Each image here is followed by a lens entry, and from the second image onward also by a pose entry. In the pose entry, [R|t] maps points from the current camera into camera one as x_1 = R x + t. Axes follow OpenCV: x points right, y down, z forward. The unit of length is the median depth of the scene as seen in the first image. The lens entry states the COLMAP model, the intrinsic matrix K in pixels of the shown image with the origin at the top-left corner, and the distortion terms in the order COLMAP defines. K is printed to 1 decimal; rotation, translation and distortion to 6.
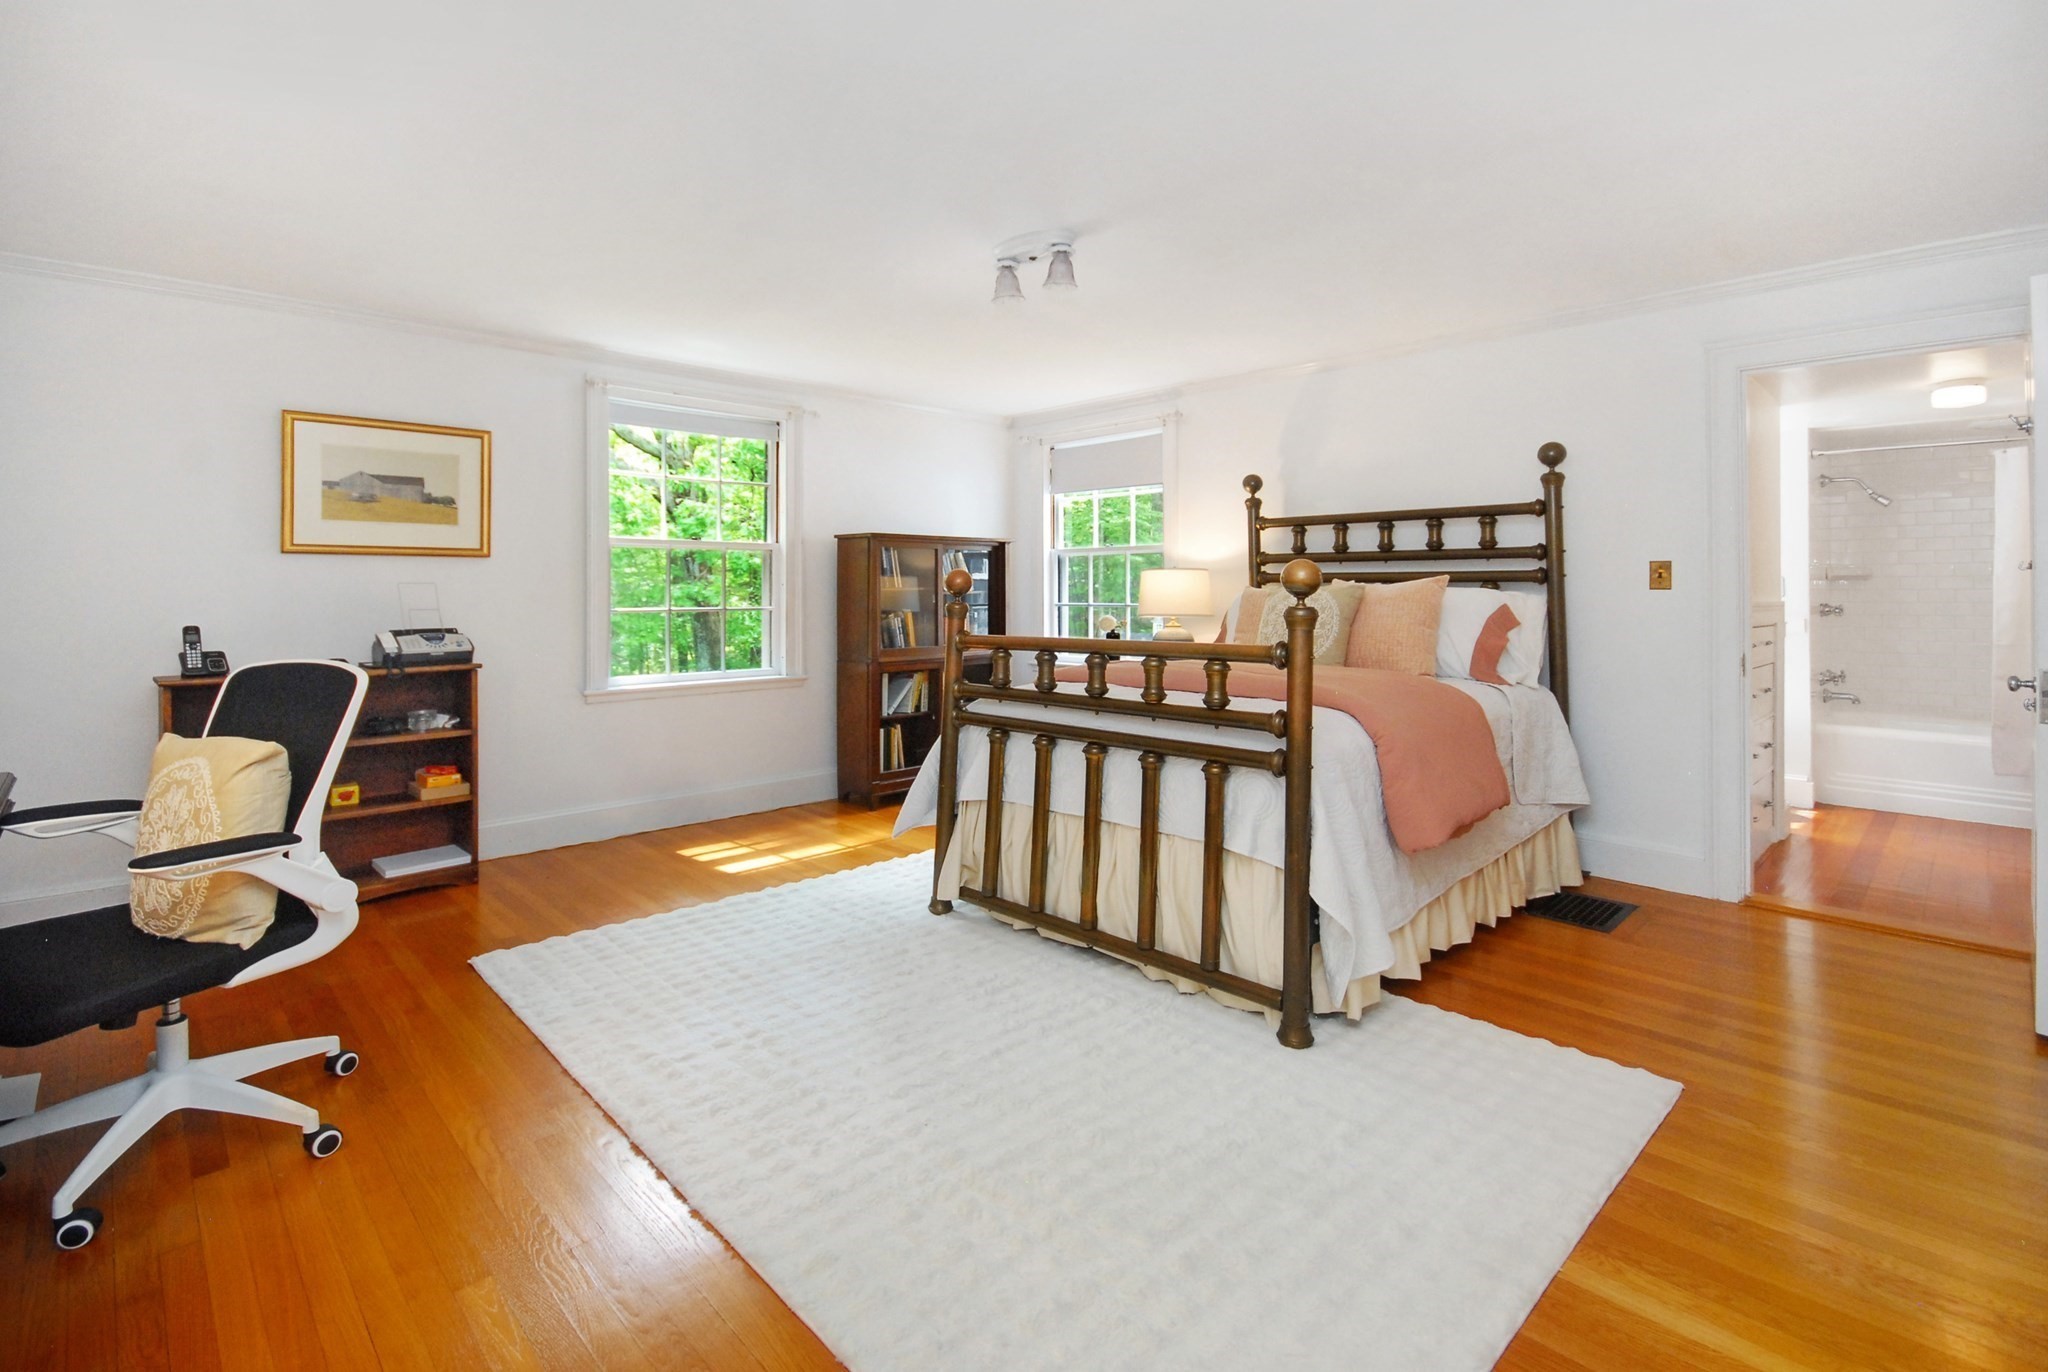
lens RADIAL K [[956.7, 0, 1021.7], [0, 956.7, 594.4], [0, 0, 1]] dist [0.000560, 0.000218]
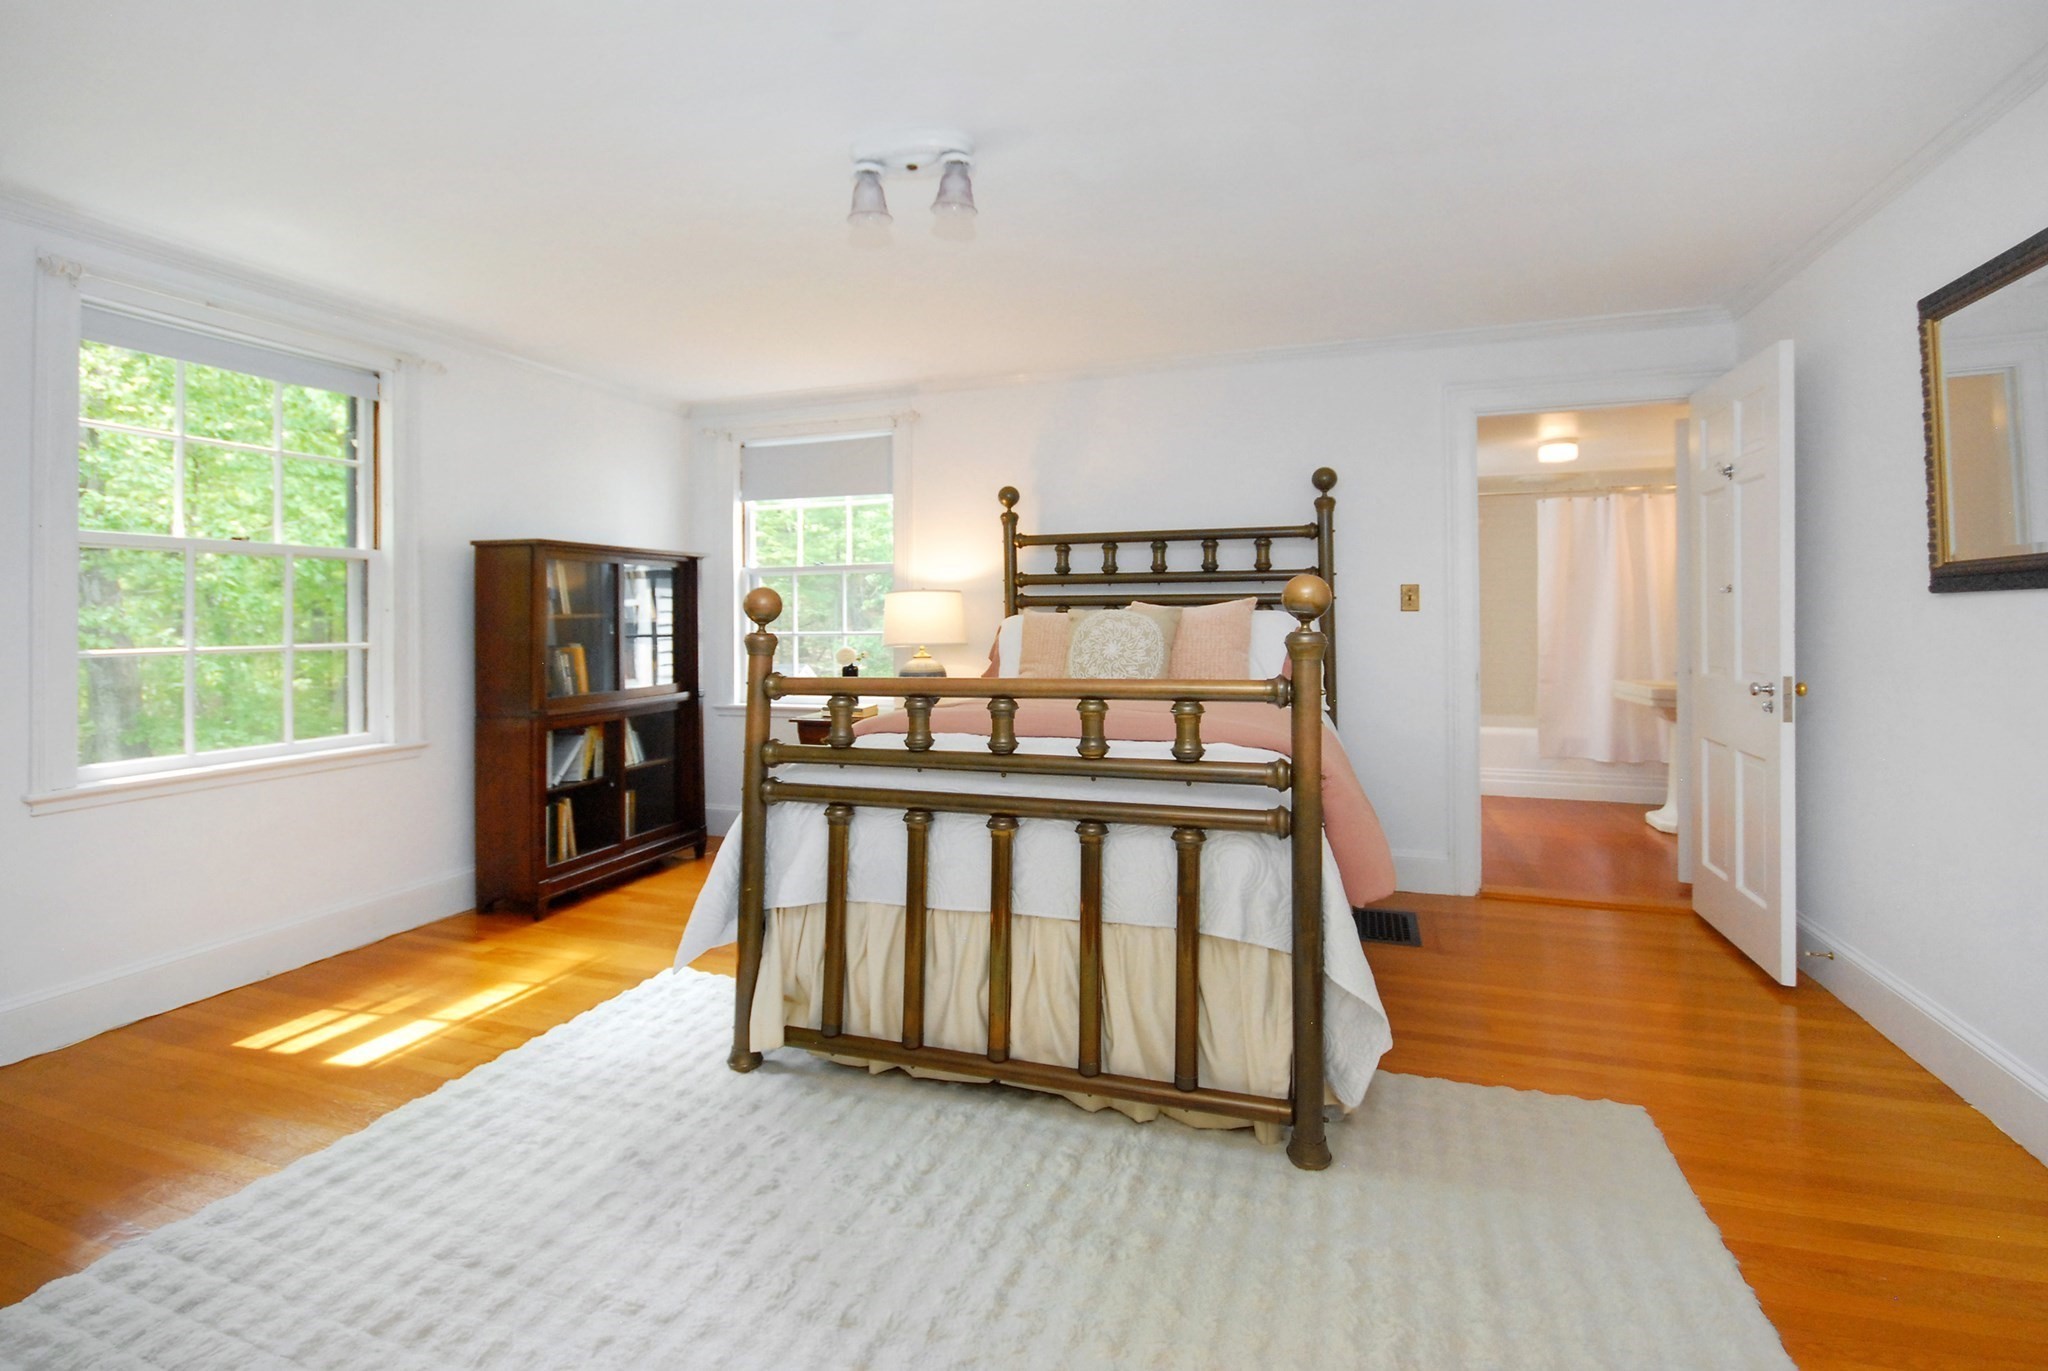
lens RADIAL K [[941.0, 0, 997.4], [0, 941.0, 617.7], [0, 0, 1]] dist [0.003696, -0.008257]
pose [[0.893550, -0.007456, 0.448902, -0.212272], [0.008596, 0.999963, -0.000502, -0.001364], [-0.448881, 0.004307, 0.893581, 0.264759]]
